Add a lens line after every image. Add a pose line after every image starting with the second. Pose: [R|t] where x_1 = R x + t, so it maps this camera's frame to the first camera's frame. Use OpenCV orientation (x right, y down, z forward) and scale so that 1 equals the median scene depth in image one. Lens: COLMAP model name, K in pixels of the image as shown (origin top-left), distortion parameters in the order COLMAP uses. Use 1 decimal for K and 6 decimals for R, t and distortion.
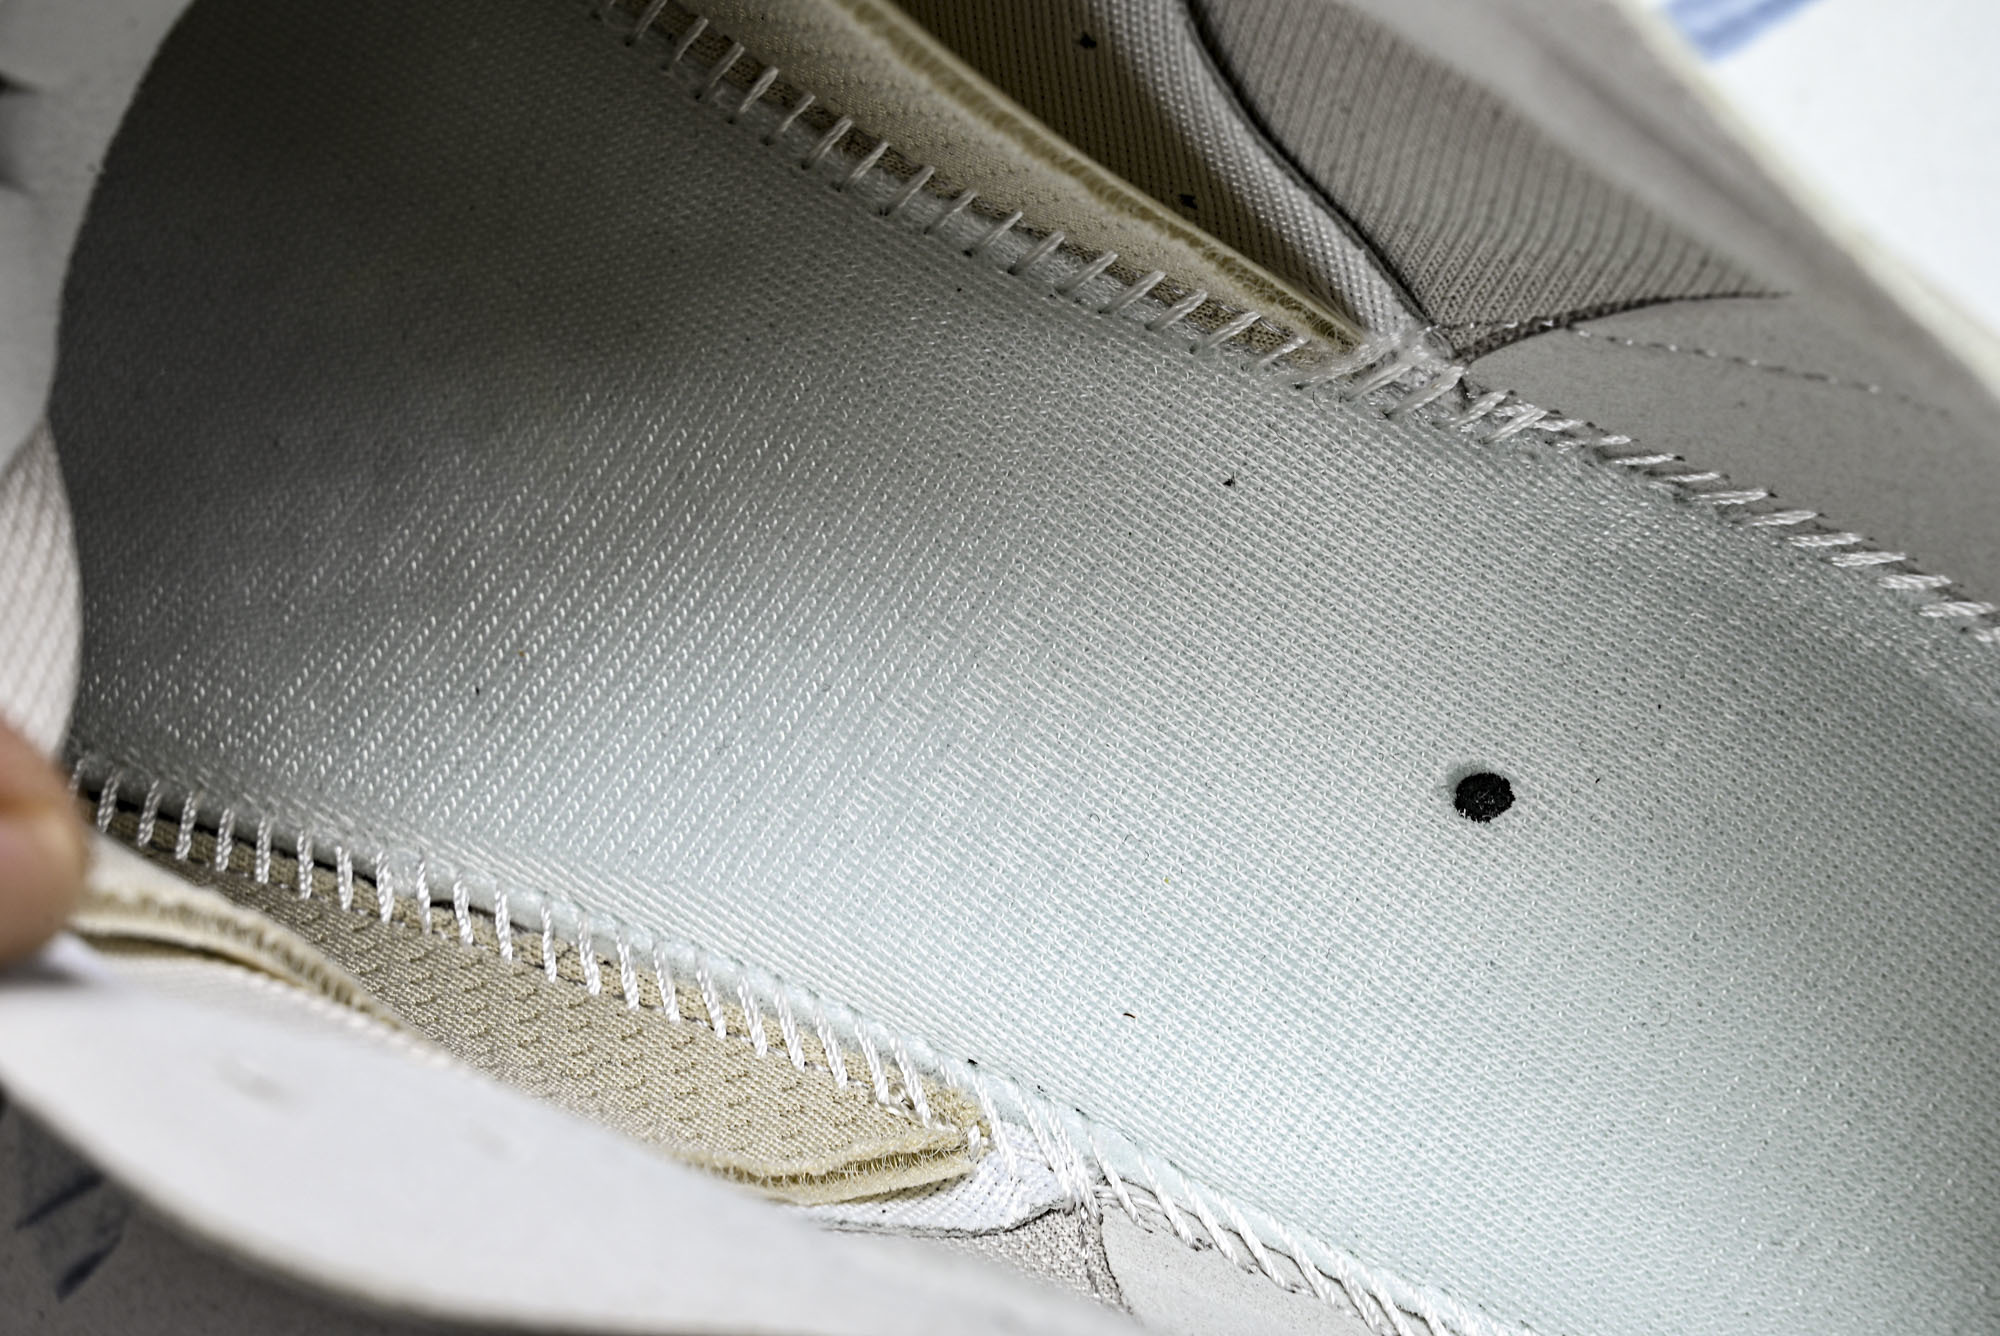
lens RADIAL K [[4053.1, 0, 895.8], [0, 4053.1, 667.5], [0, 0, 1]] dist [0.048233, -0.155611]
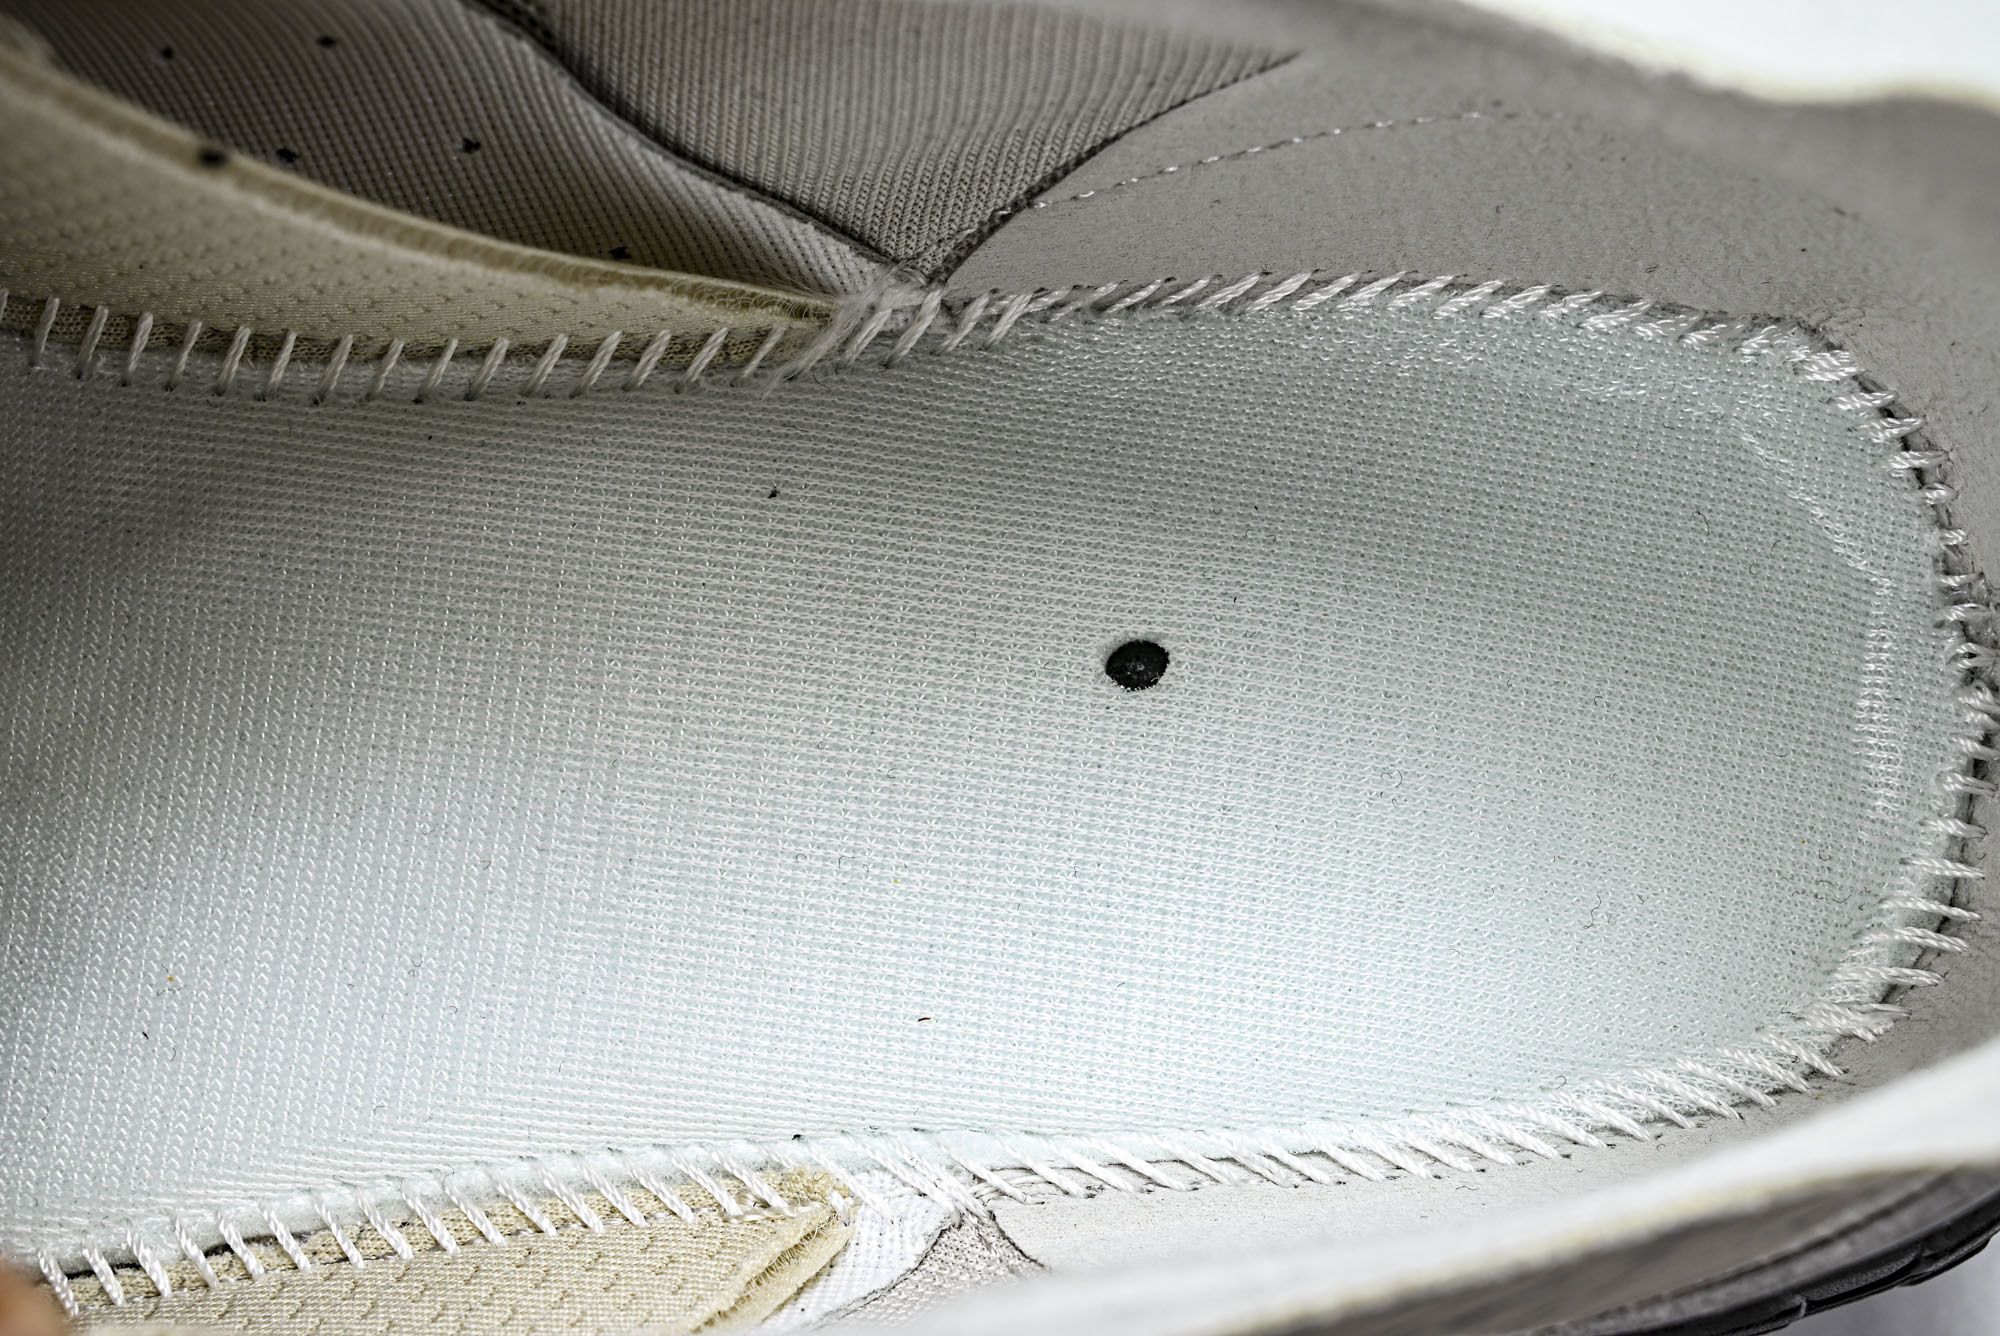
lens RADIAL K [[4053.1, 0, 895.8], [0, 4053.1, 667.5], [0, 0, 1]] dist [0.048233, -0.155611]
pose [[0.873048, -0.436149, 0.218085, -0.127513], [0.440005, 0.897380, 0.033224, -0.027496], [-0.210196, 0.066952, 0.975364, 0.028484]]
